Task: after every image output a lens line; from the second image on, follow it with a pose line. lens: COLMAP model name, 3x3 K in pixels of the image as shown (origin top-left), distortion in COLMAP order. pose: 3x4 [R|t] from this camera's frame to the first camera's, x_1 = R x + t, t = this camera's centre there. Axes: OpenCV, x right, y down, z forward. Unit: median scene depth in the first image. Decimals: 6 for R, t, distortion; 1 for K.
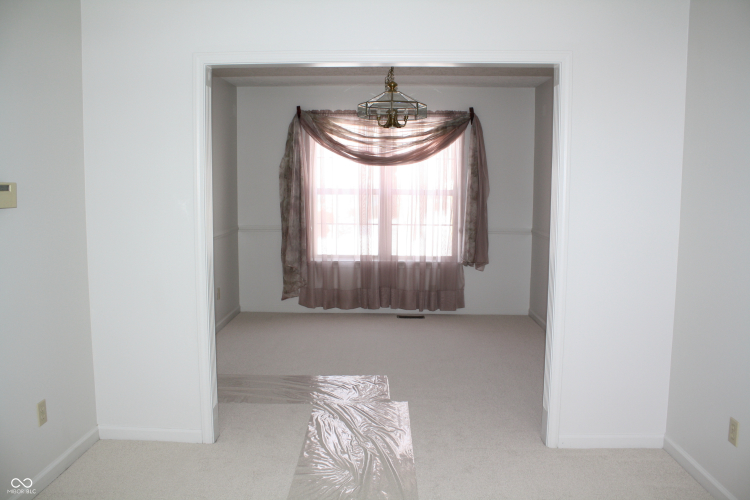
lens RADIAL K [[641.4, 0, 370.7], [0, 641.4, 246.7], [0, 0, 1]] dist [-0.148210, 0.132155]
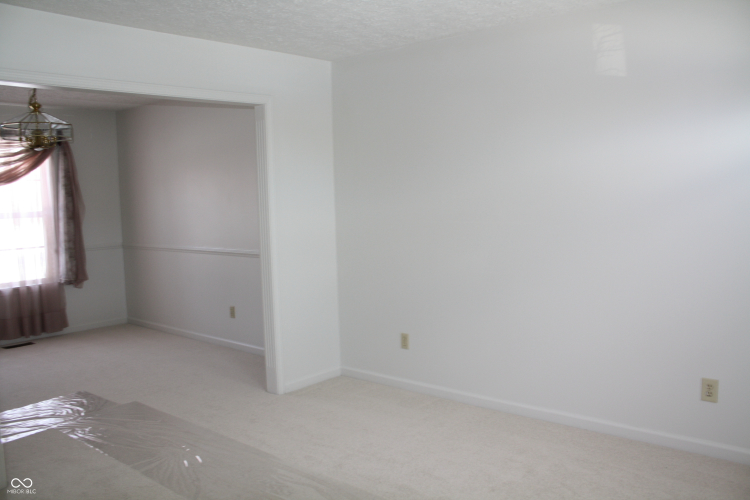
lens RADIAL K [[641.4, 0, 370.7], [0, 641.4, 246.7], [0, 0, 1]] dist [-0.148210, 0.132155]
pose [[0.643972, -0.092450, 0.759443, -0.290693], [0.116438, 0.992951, 0.022142, 0.004160], [-0.756136, 0.074169, 0.650197, -0.011400]]
